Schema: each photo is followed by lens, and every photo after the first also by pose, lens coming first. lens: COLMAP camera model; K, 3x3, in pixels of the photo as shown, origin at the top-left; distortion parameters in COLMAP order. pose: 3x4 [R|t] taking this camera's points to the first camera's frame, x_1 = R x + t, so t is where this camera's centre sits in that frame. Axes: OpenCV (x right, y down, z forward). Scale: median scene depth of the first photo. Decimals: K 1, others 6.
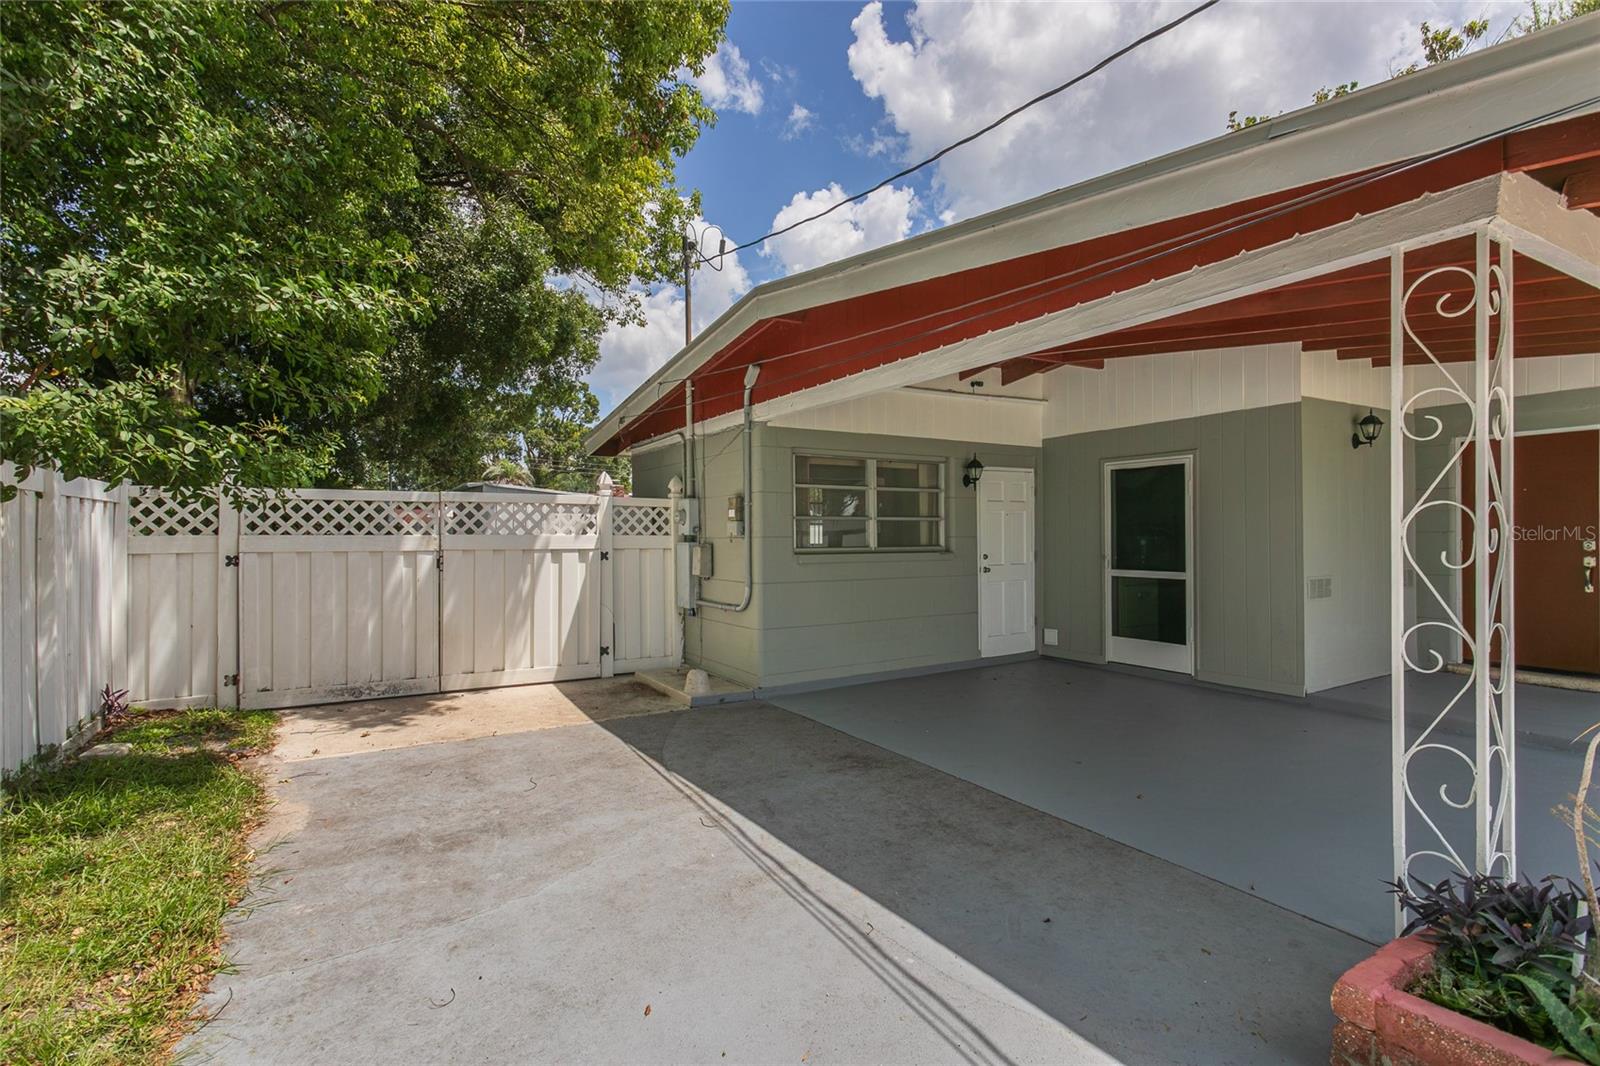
lens RADIAL K [[759.9, 0, 800.7], [0, 759.9, 530.8], [0, 0, 1]] dist [0.004645, -0.000028]
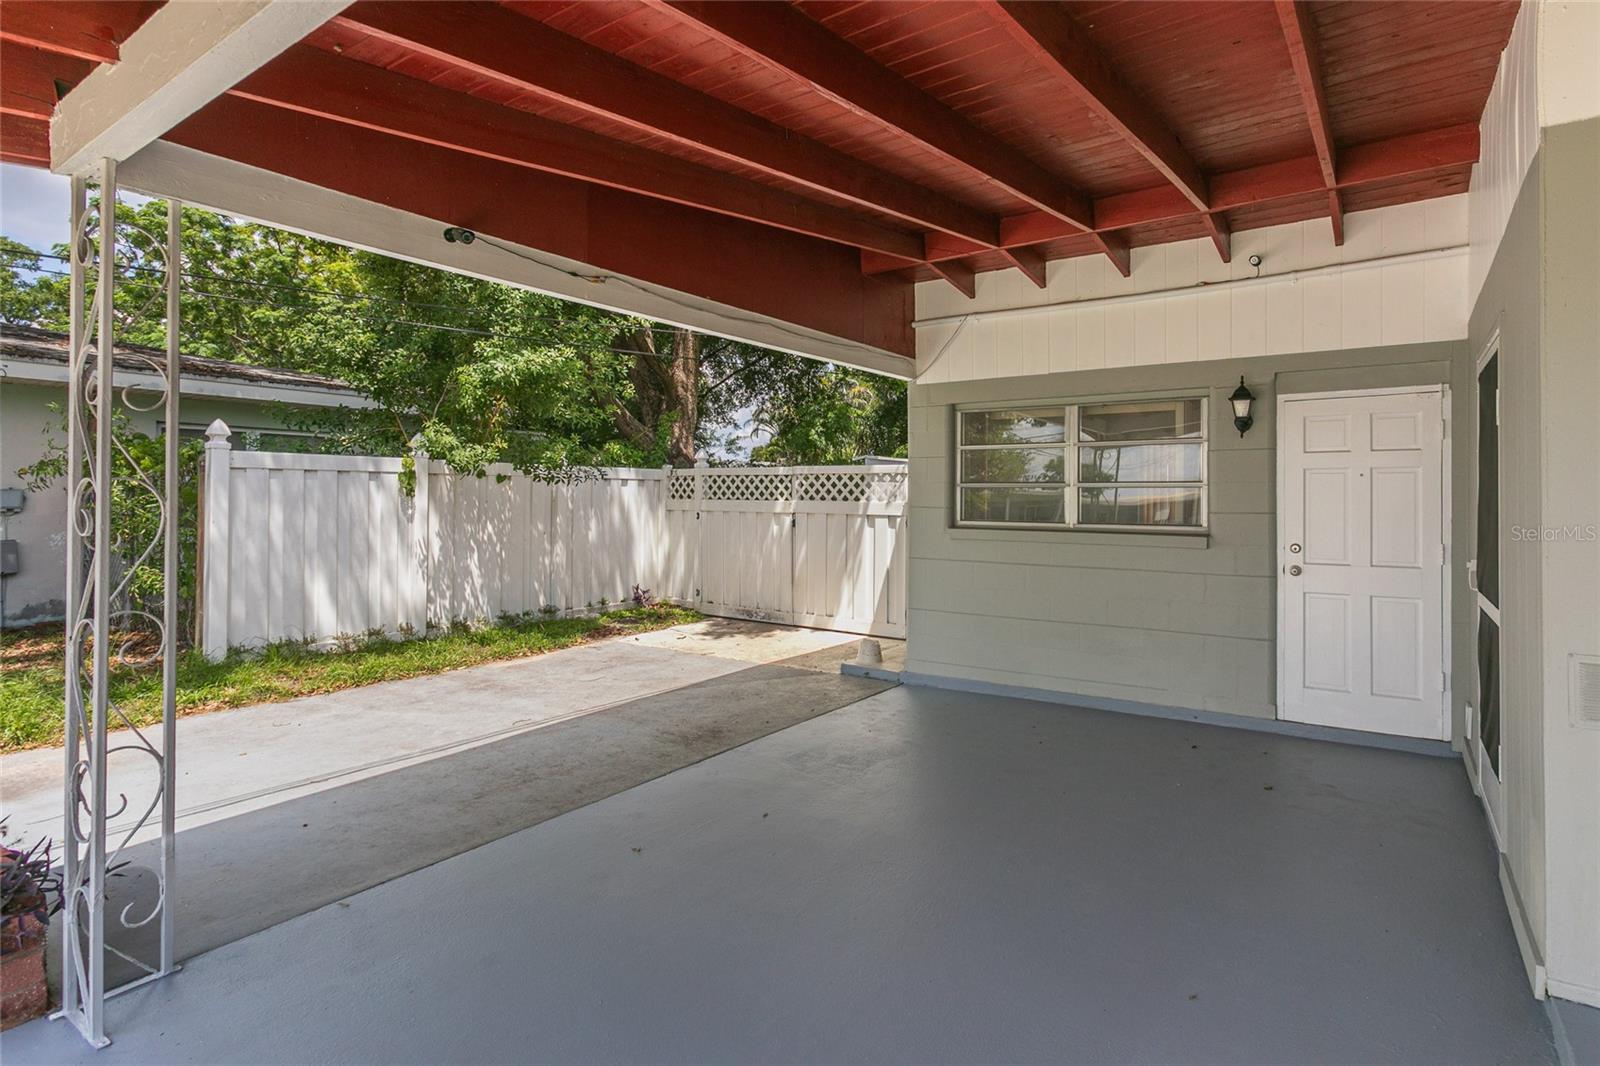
lens RADIAL K [[792.7, 0, 831.0], [0, 792.7, 486.4], [0, 0, 1]] dist [0.003192, 0.000157]
pose [[0.437352, -0.004747, -0.899278, 0.677989], [-0.005026, 0.999958, -0.007723, -0.007754], [0.899276, 0.007898, 0.437310, 0.442769]]
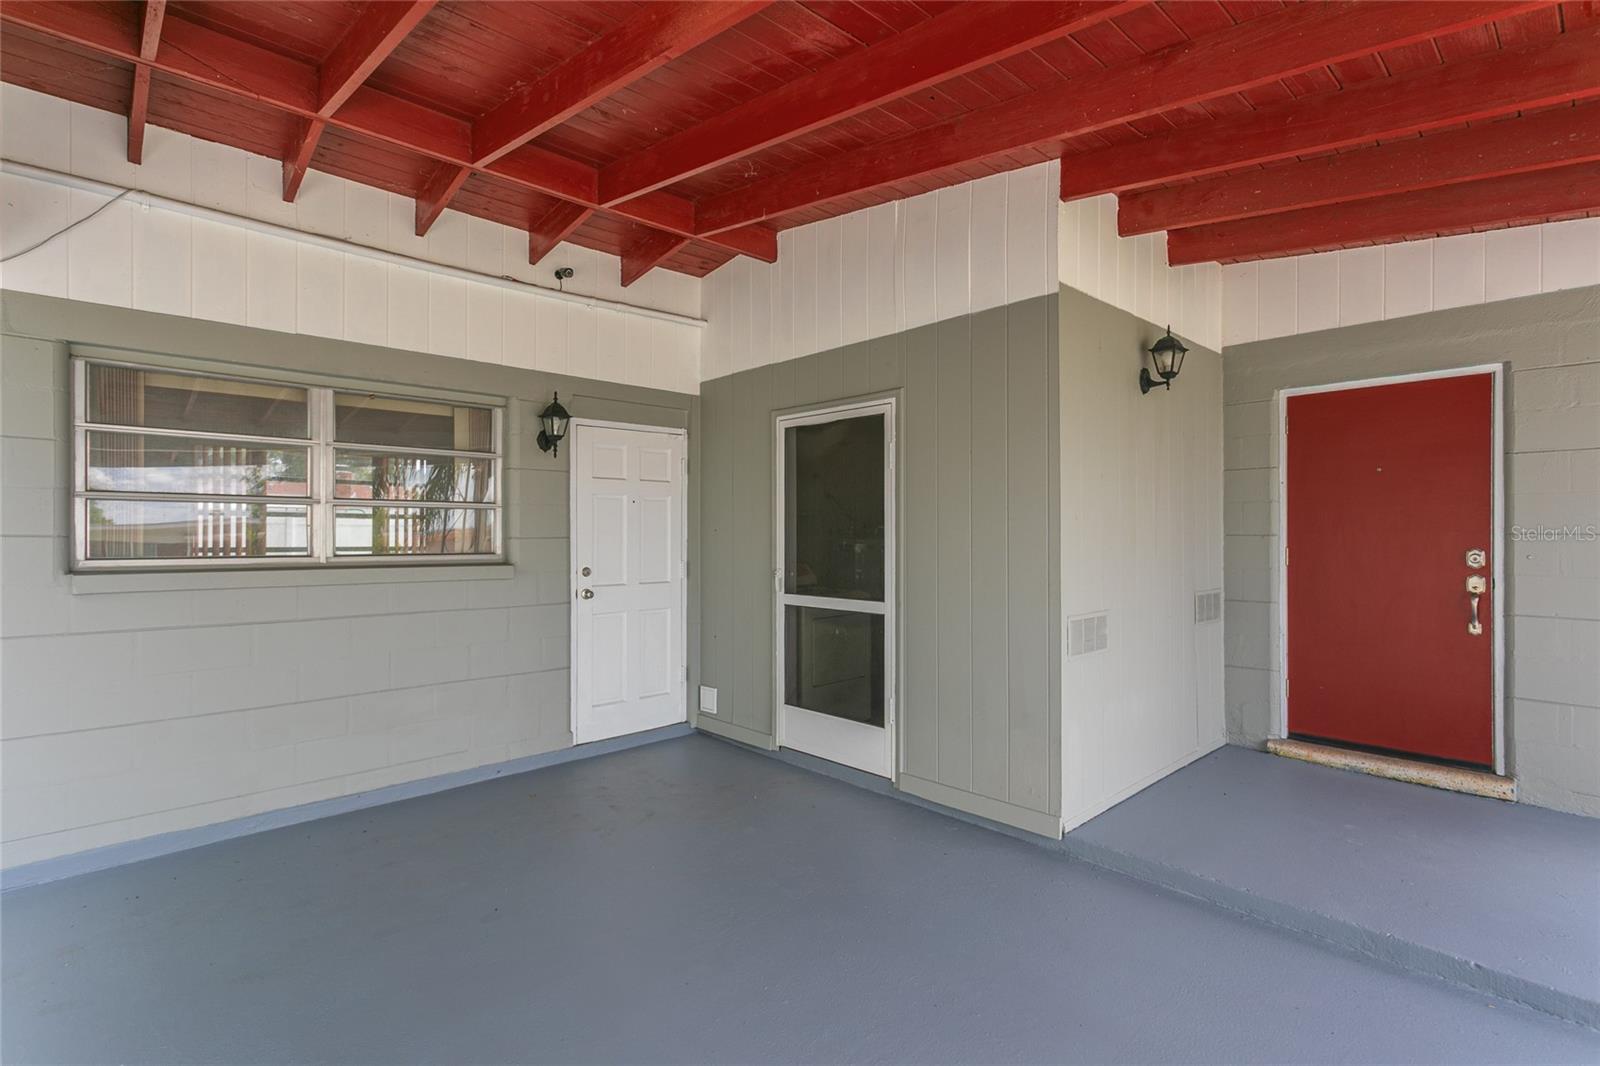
lens RADIAL K [[759.9, 0, 797.2], [0, 759.9, 530.3], [0, 0, 1]] dist [0.004645, -0.000028]
pose [[0.978047, 0.008234, 0.208220, 0.298659], [-0.007644, 0.999964, -0.003639, 0.002391], [-0.208243, 0.001968, 0.978075, 0.417986]]
